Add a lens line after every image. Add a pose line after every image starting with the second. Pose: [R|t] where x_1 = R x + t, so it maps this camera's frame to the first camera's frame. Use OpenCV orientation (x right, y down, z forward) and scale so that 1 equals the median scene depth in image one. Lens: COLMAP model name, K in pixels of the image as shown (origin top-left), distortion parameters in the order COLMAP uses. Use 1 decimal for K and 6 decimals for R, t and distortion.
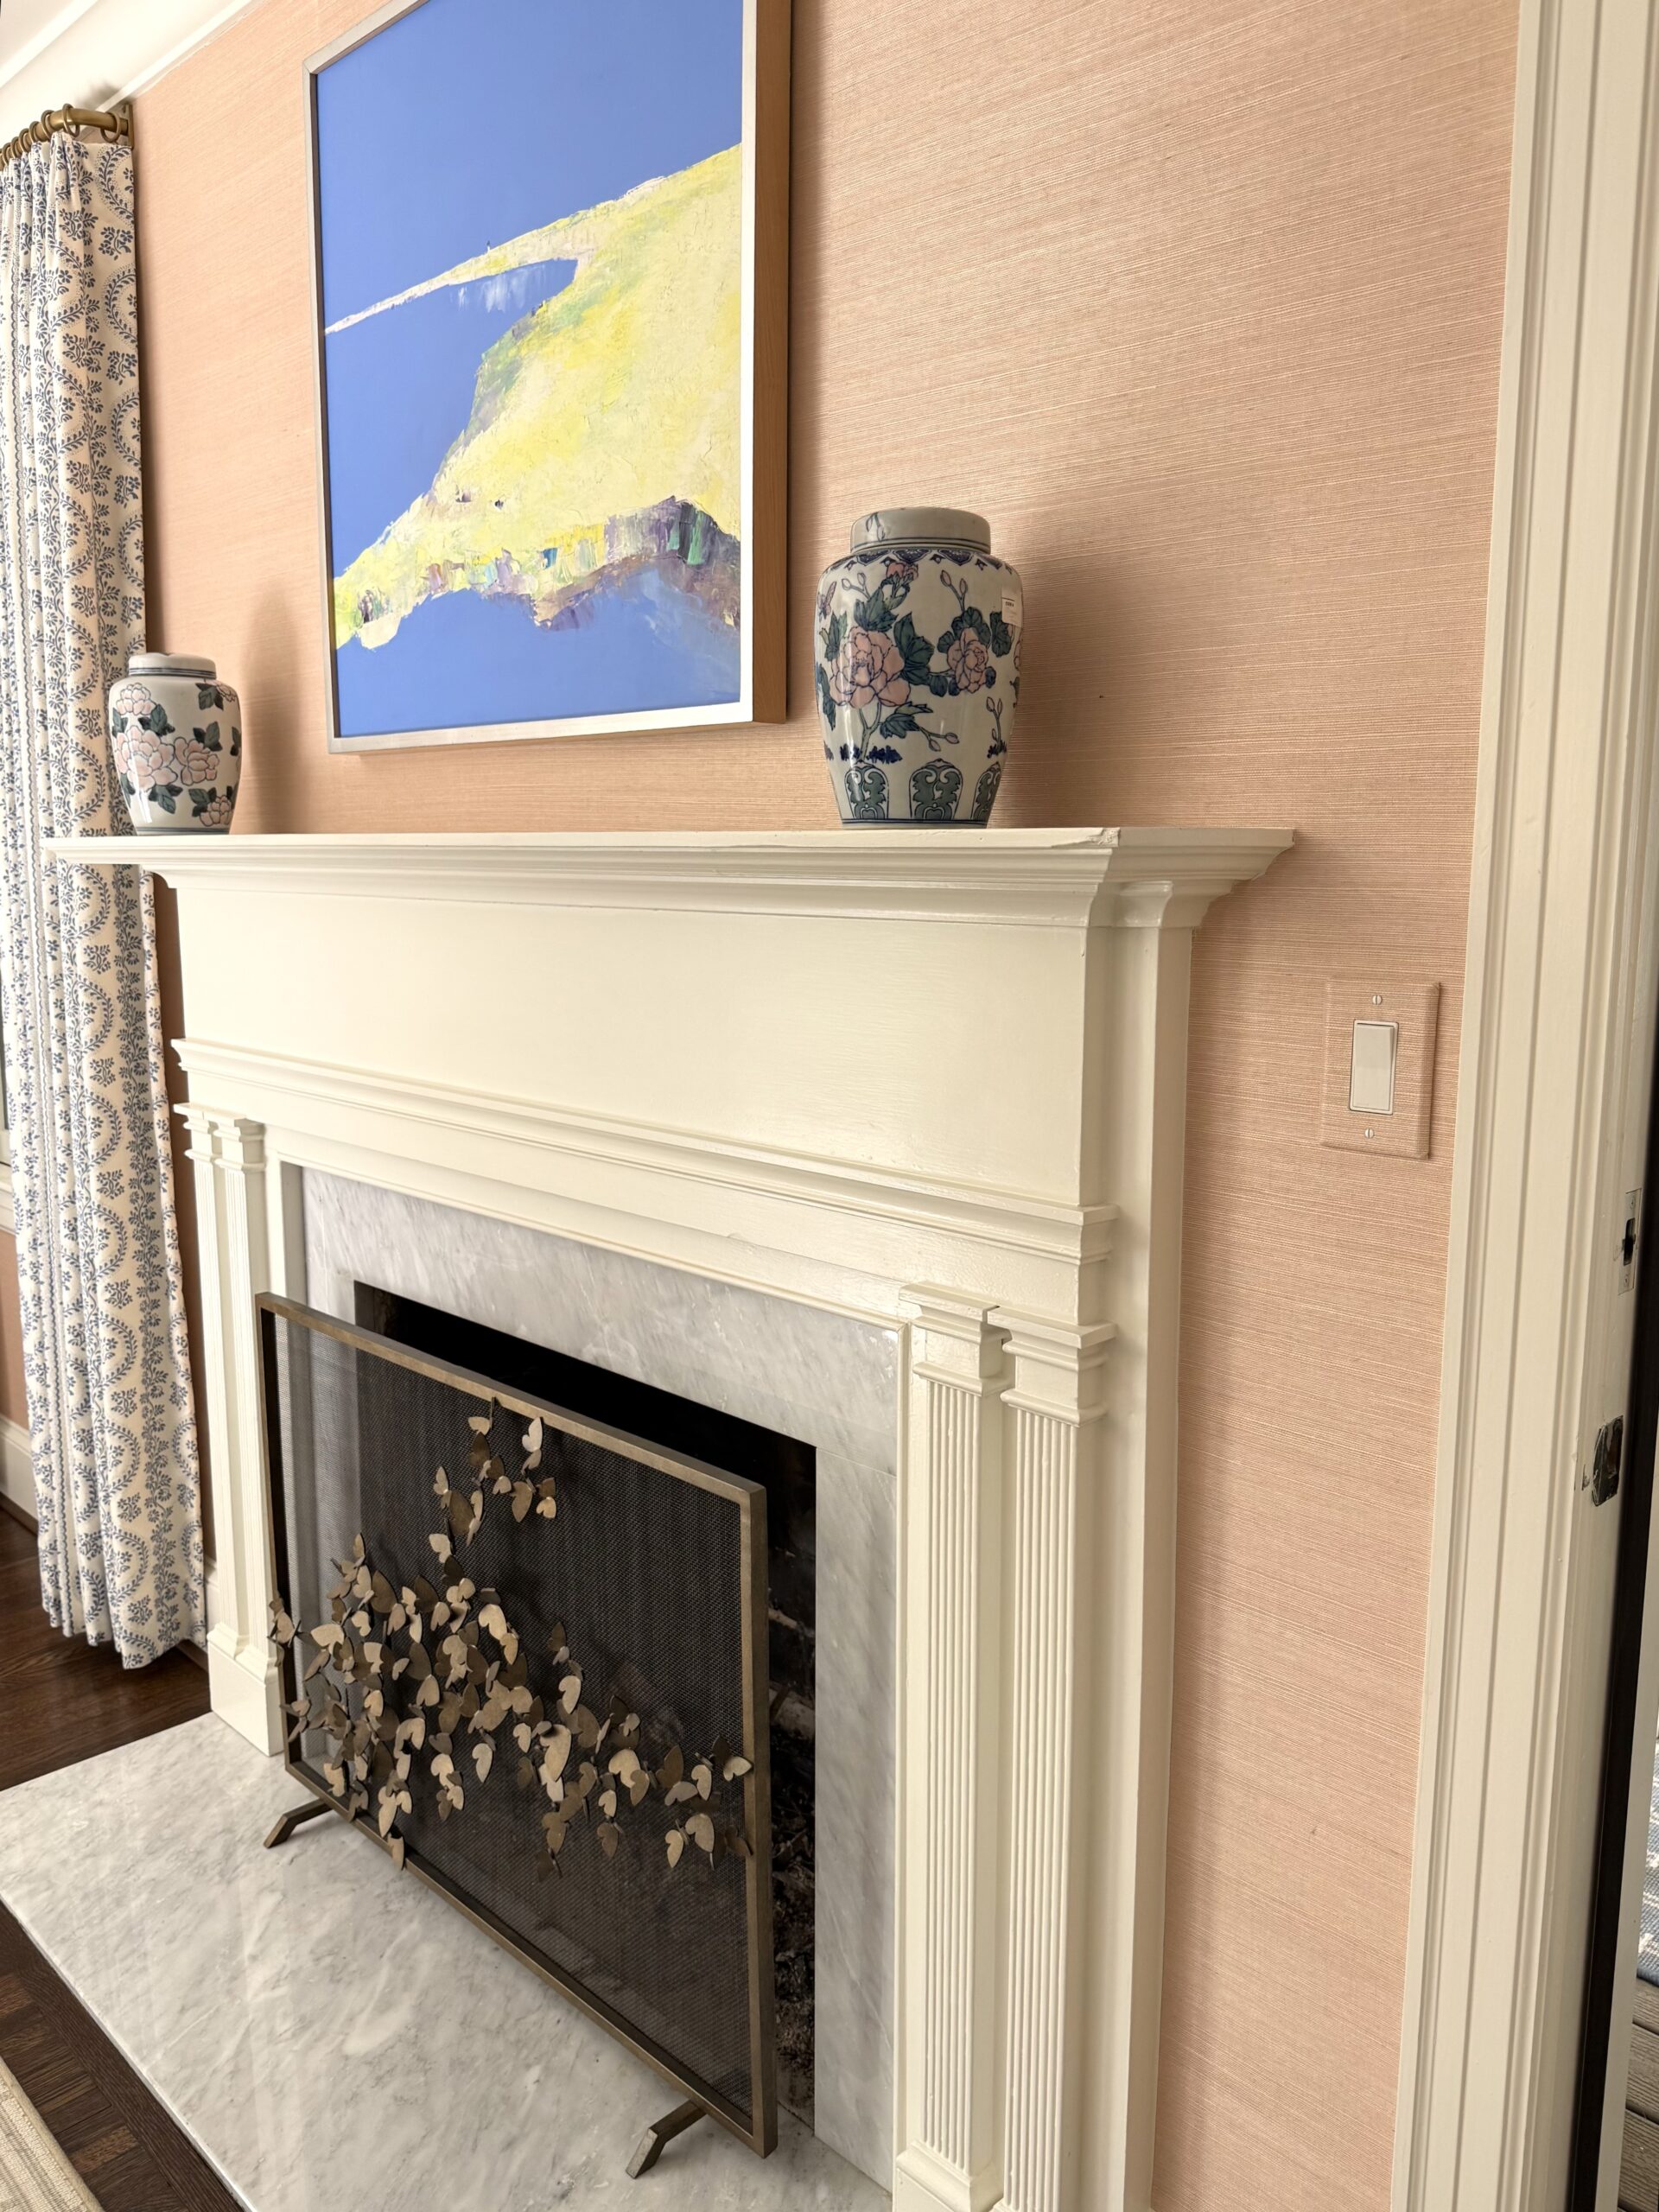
lens RADIAL K [[1572.7, 0, 826.8], [0, 1572.7, 1097.3], [0, 0, 1]] dist [0.013338, -0.023175]
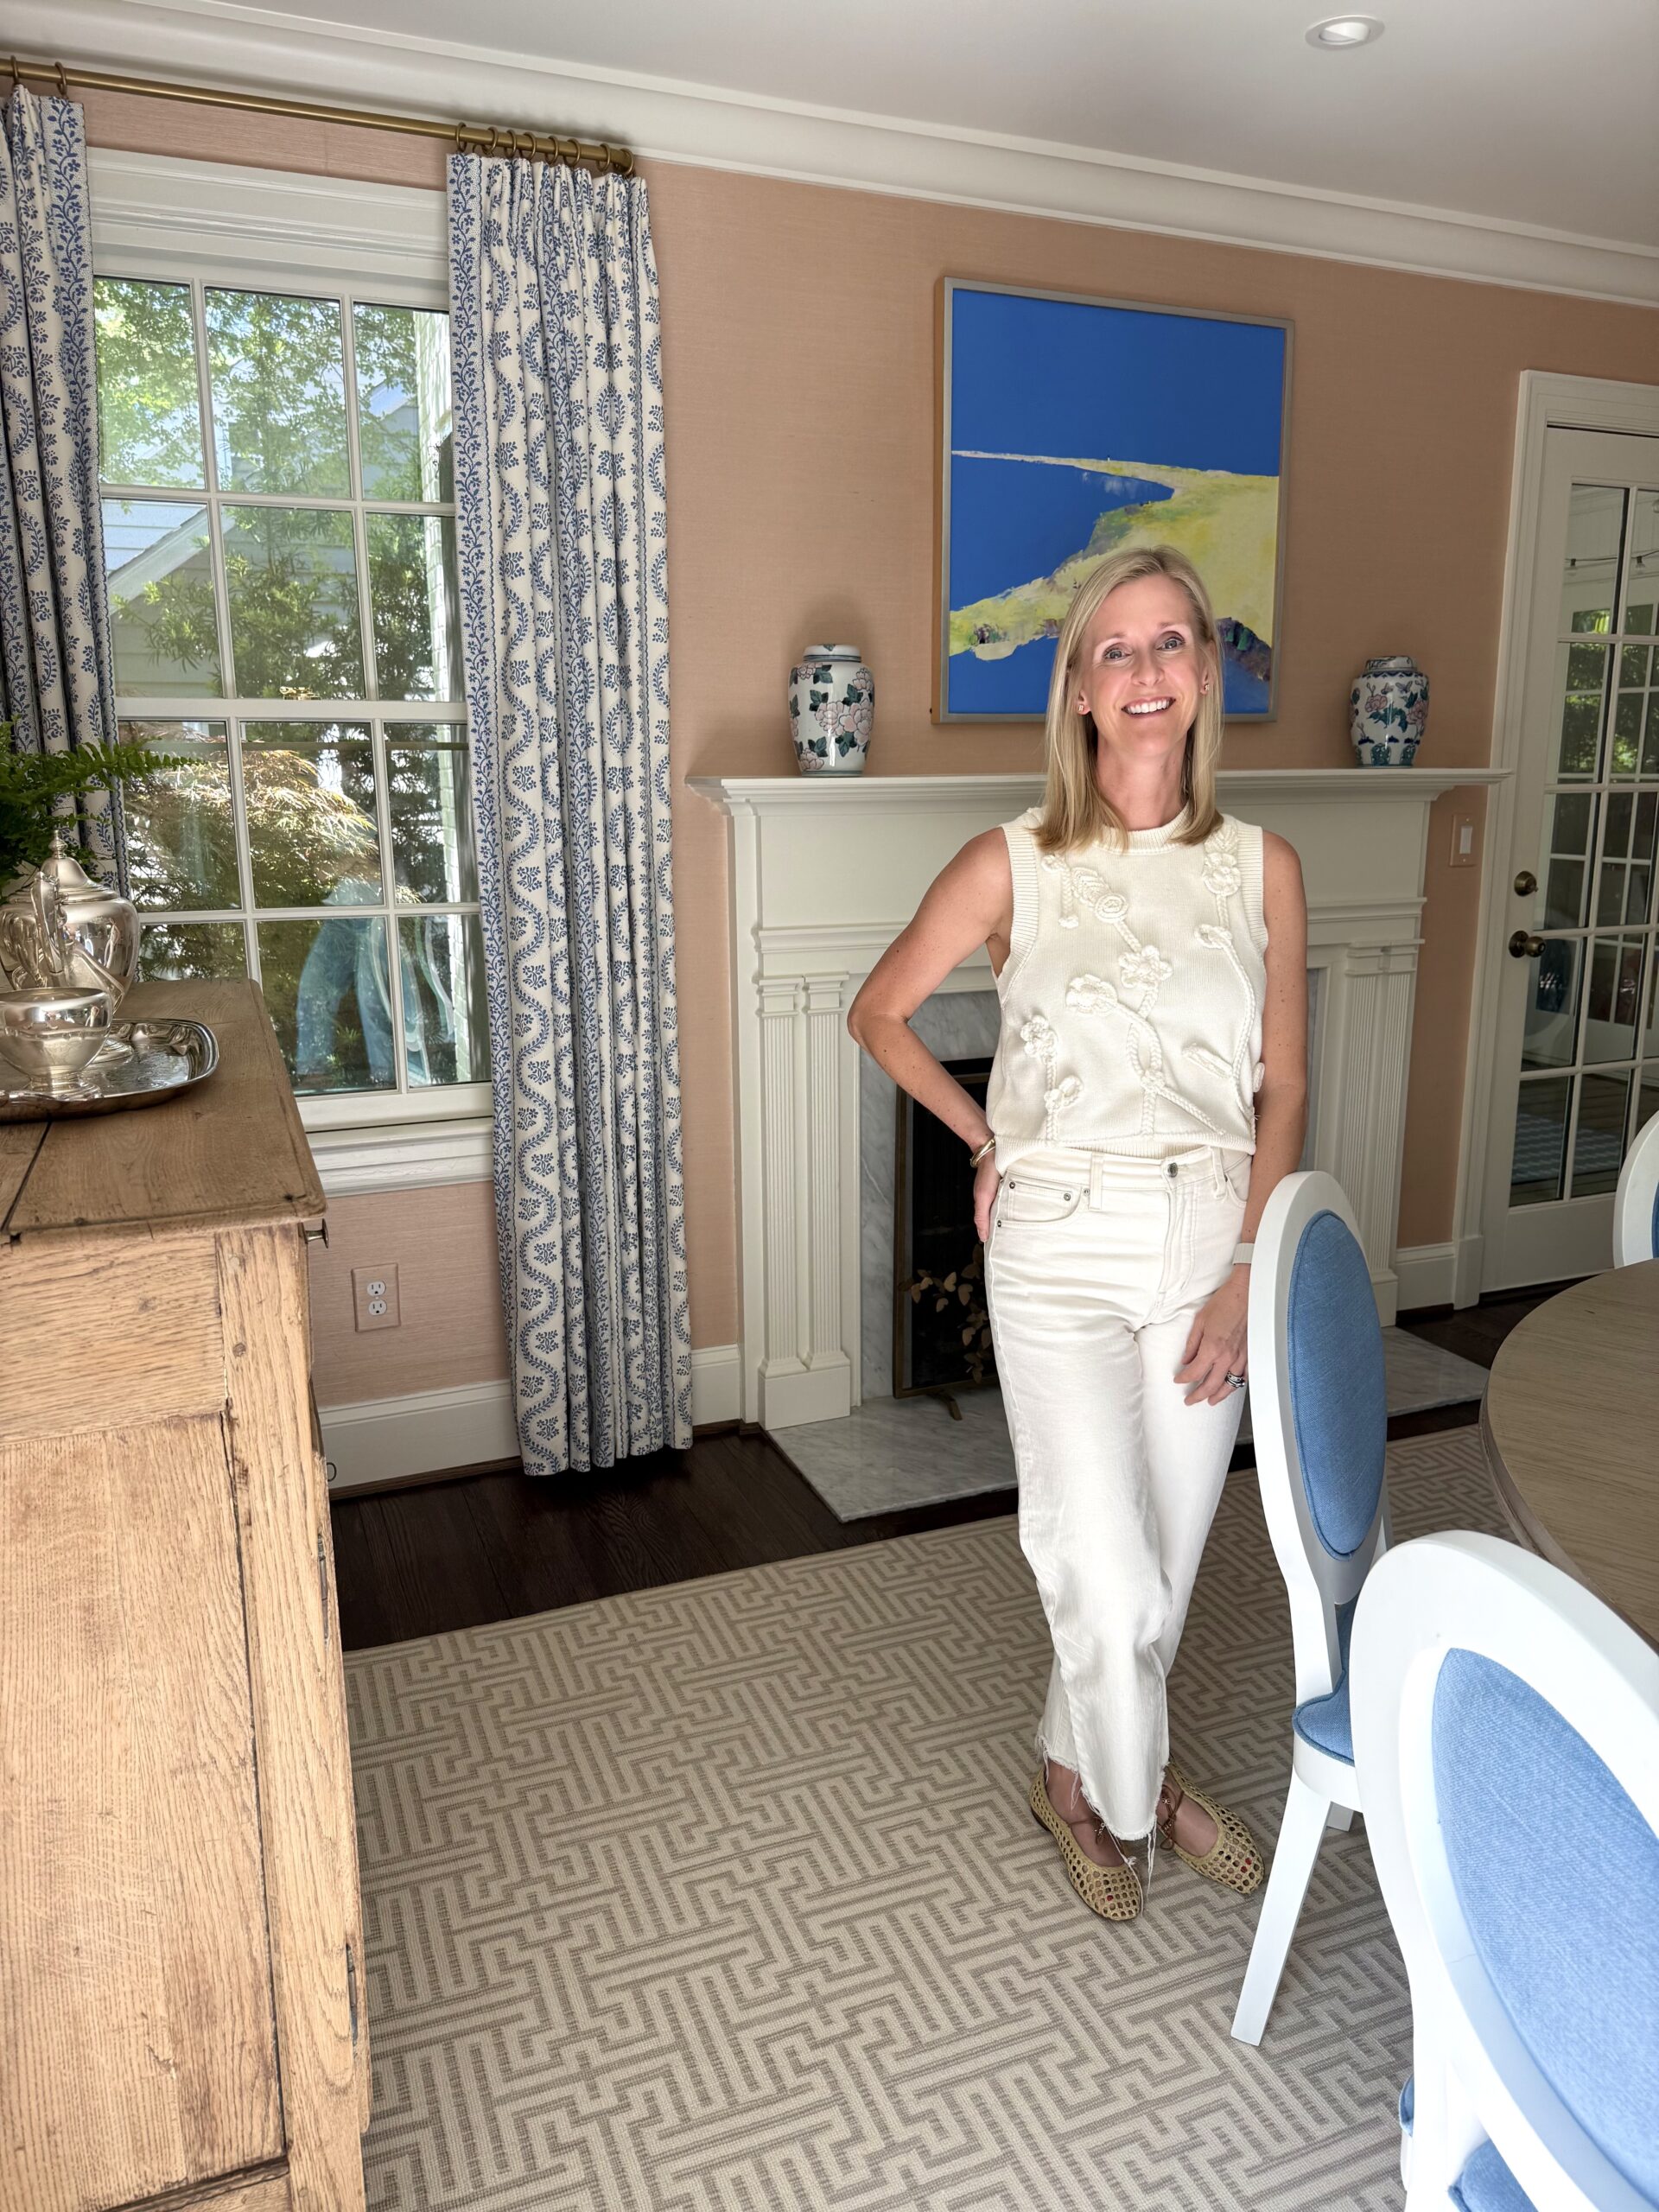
lens RADIAL K [[1572.7, 0, 831.5], [0, 1572.7, 1107.6], [0, 0, 1]] dist [0.013338, -0.023175]
pose [[0.391844, -0.190735, 0.900043, -2.140924], [0.163275, 0.977163, 0.135995, -0.092494], [-0.905428, 0.093666, 0.414038, 0.585275]]
